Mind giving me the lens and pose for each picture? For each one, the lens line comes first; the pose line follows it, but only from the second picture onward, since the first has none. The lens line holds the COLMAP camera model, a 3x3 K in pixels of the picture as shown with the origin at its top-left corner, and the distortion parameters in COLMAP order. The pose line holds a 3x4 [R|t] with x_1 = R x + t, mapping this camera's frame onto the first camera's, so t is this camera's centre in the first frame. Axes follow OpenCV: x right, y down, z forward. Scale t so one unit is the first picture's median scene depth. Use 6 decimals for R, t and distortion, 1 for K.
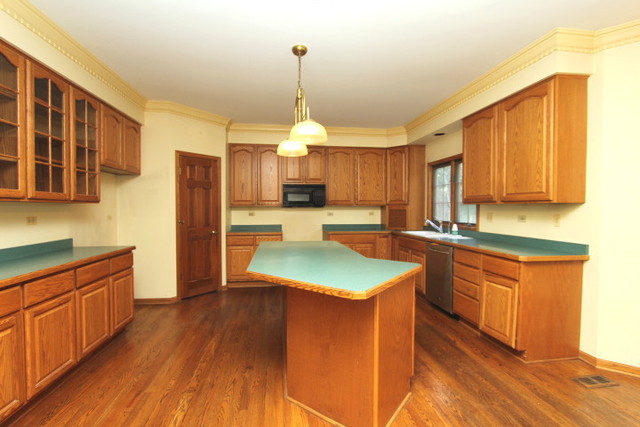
lens RADIAL K [[293.3, 0, 316.8], [0, 293.3, 212.4], [0, 0, 1]] dist [-0.000241, -0.000117]
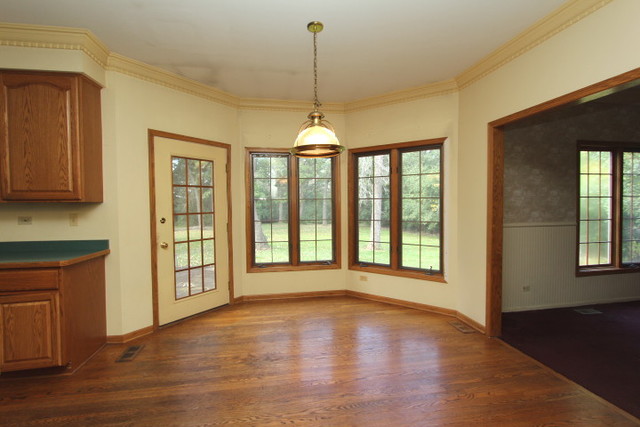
lens RADIAL K [[293.3, 0, 316.8], [0, 293.3, 212.4], [0, 0, 1]] dist [-0.000241, -0.000117]
pose [[-0.000641, -0.027006, 0.999635, -0.190496], [0.024633, 0.999332, 0.027014, -0.004859], [-0.999696, 0.024641, 0.000025, 0.199371]]
